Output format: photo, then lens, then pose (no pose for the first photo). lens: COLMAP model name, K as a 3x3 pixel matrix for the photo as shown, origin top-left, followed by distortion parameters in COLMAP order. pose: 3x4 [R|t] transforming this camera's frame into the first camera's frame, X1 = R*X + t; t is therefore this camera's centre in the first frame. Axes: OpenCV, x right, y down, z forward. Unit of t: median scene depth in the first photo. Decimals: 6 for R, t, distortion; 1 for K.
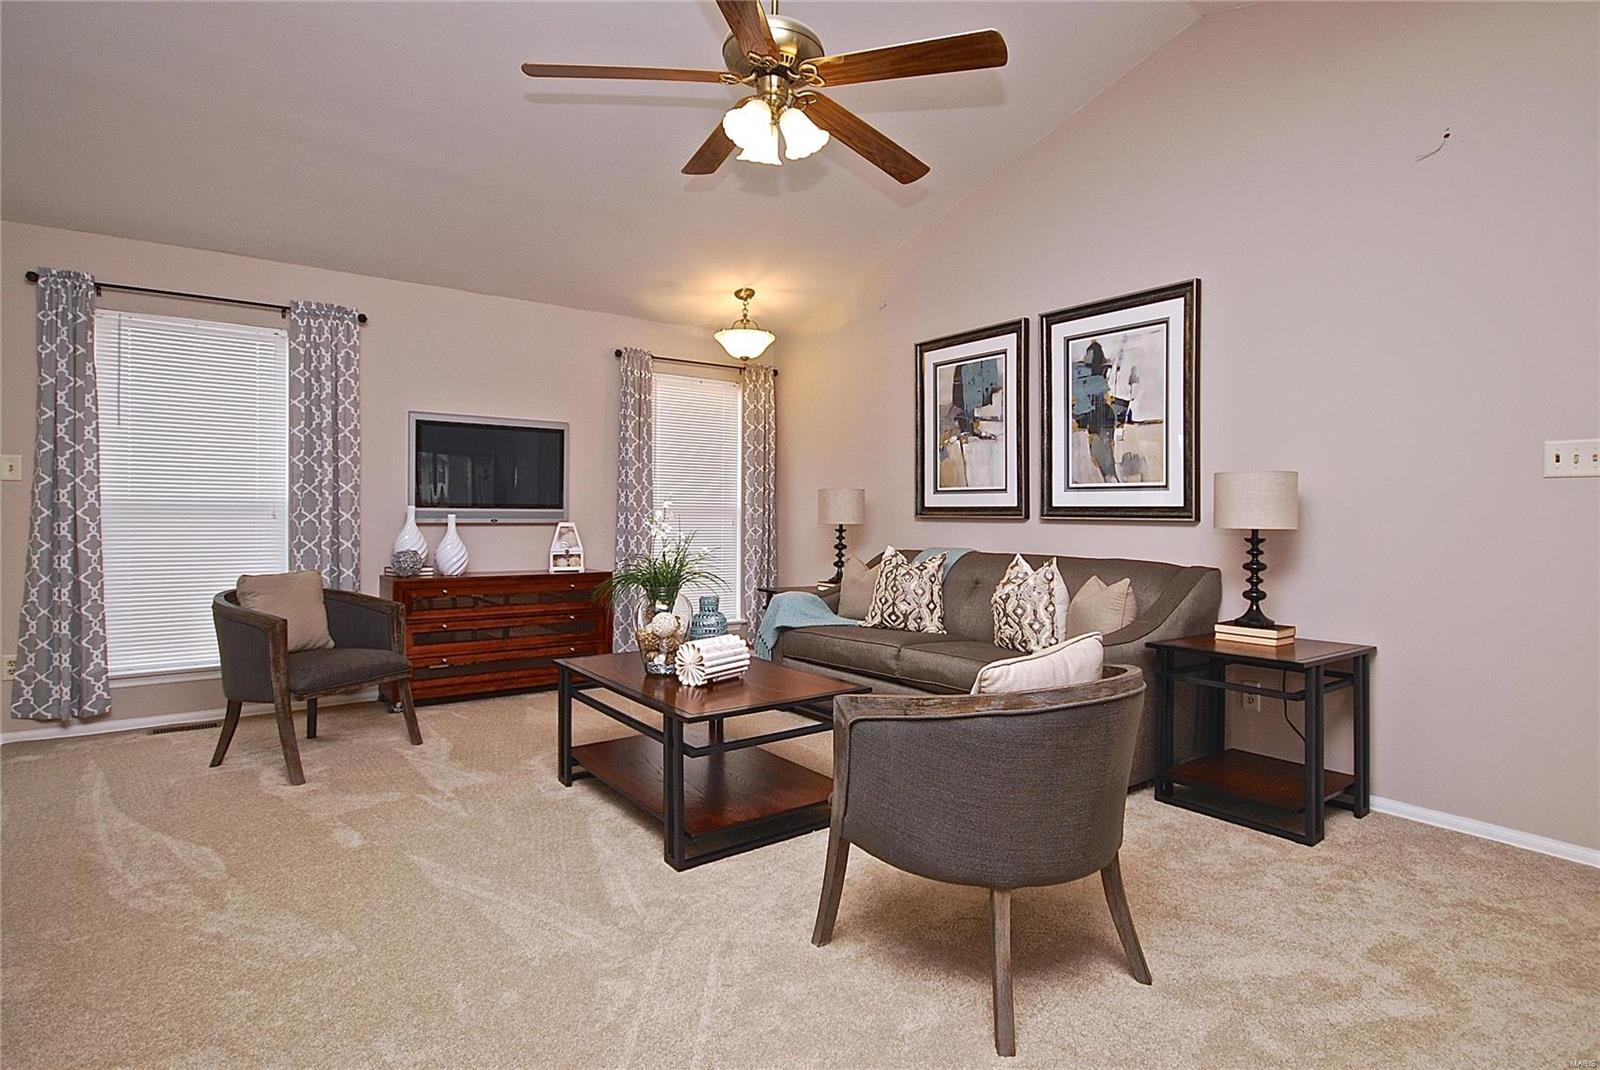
lens RADIAL K [[803.8, 0, 806.7], [0, 803.8, 505.1], [0, 0, 1]] dist [0.002615, 0.000219]
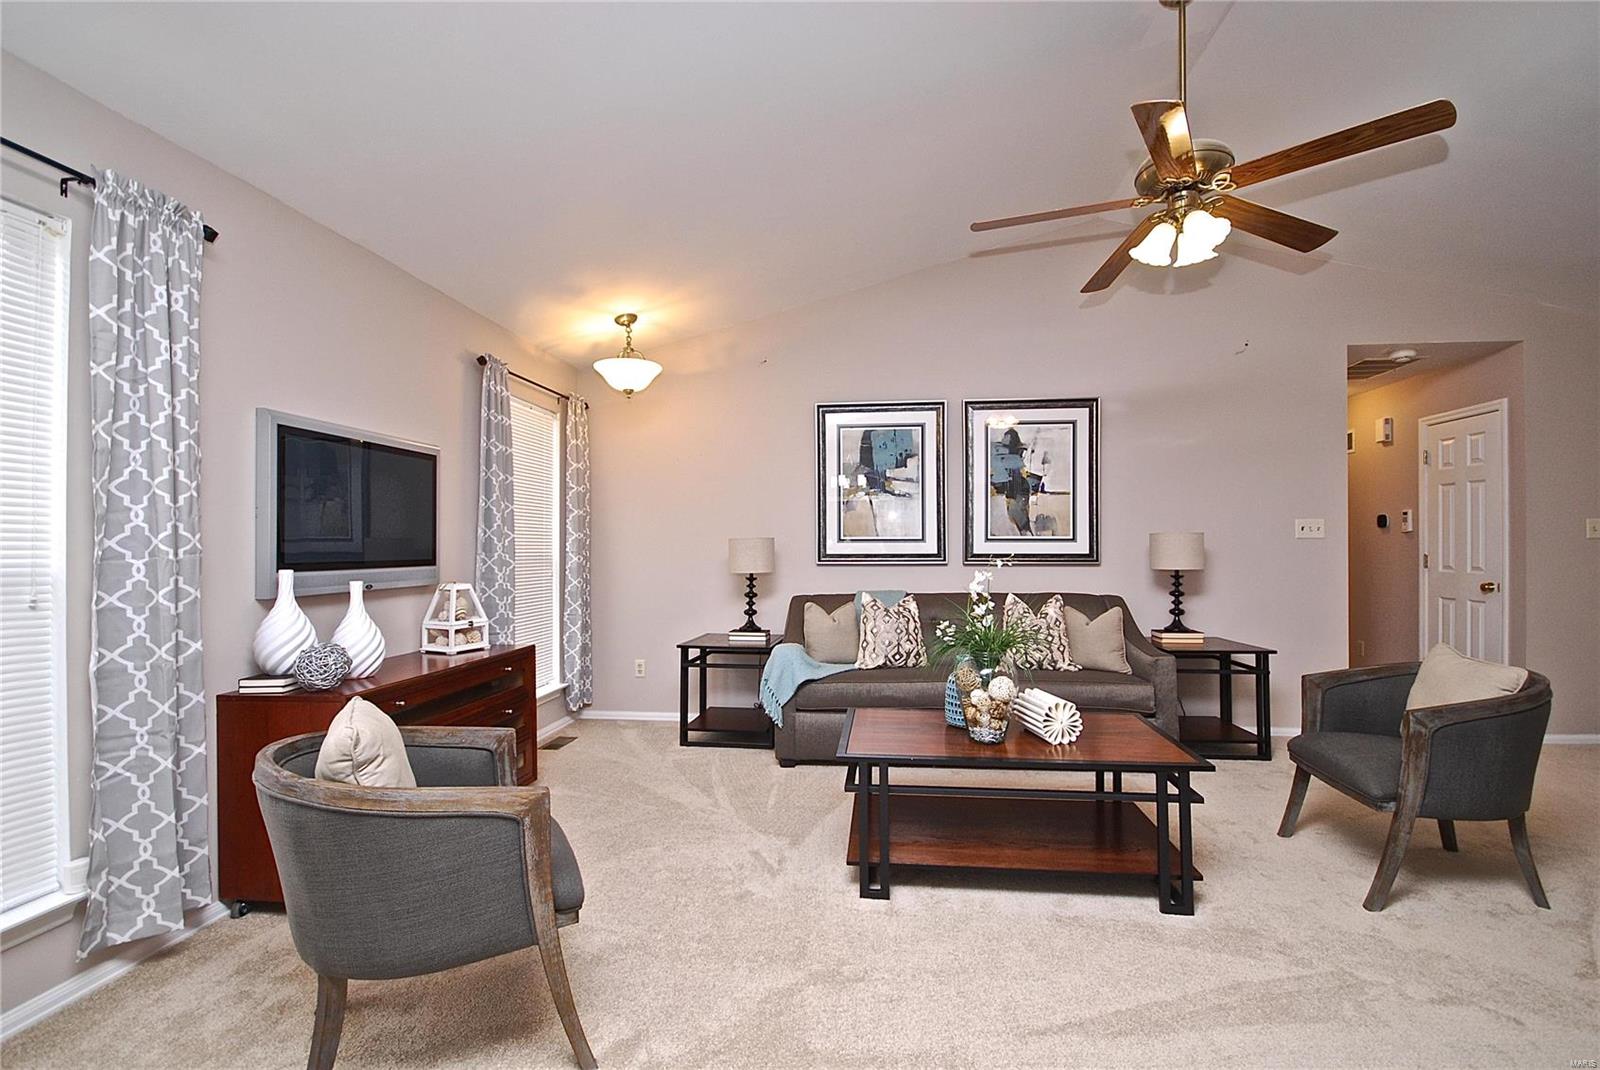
lens RADIAL K [[715.0, 0, 813.7], [0, 715.0, 532.8], [0, 0, 1]] dist [0.001522, -0.000247]
pose [[0.699562, 0.002957, 0.714566, -0.675050], [0.002818, 0.999972, -0.006896, -0.024308], [-0.714566, 0.006838, 0.699534, 0.395310]]
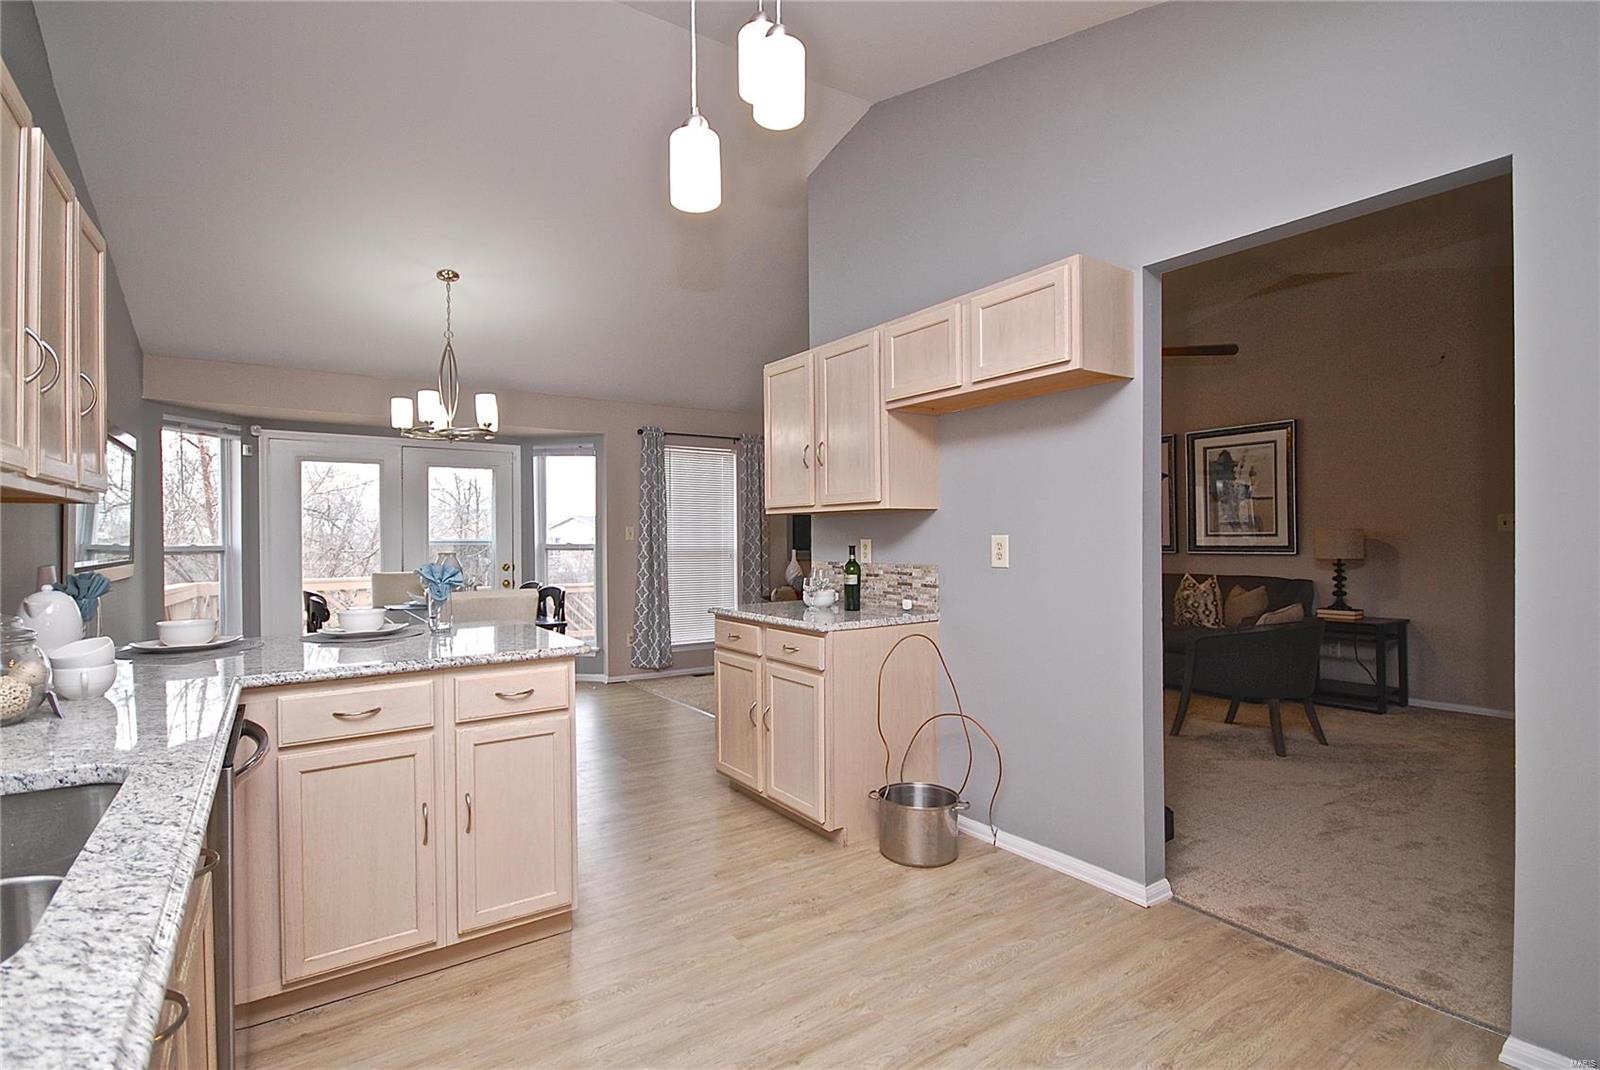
lens RADIAL K [[711.6, 0, 791.6], [0, 711.6, 536.1], [0, 0, 1]] dist [0.032548, -0.000014]
pose [[0.998586, -0.014640, -0.051098, -0.474572], [0.014607, 0.999893, -0.001021, -0.029867], [0.051107, 0.000274, 0.998693, -0.569287]]
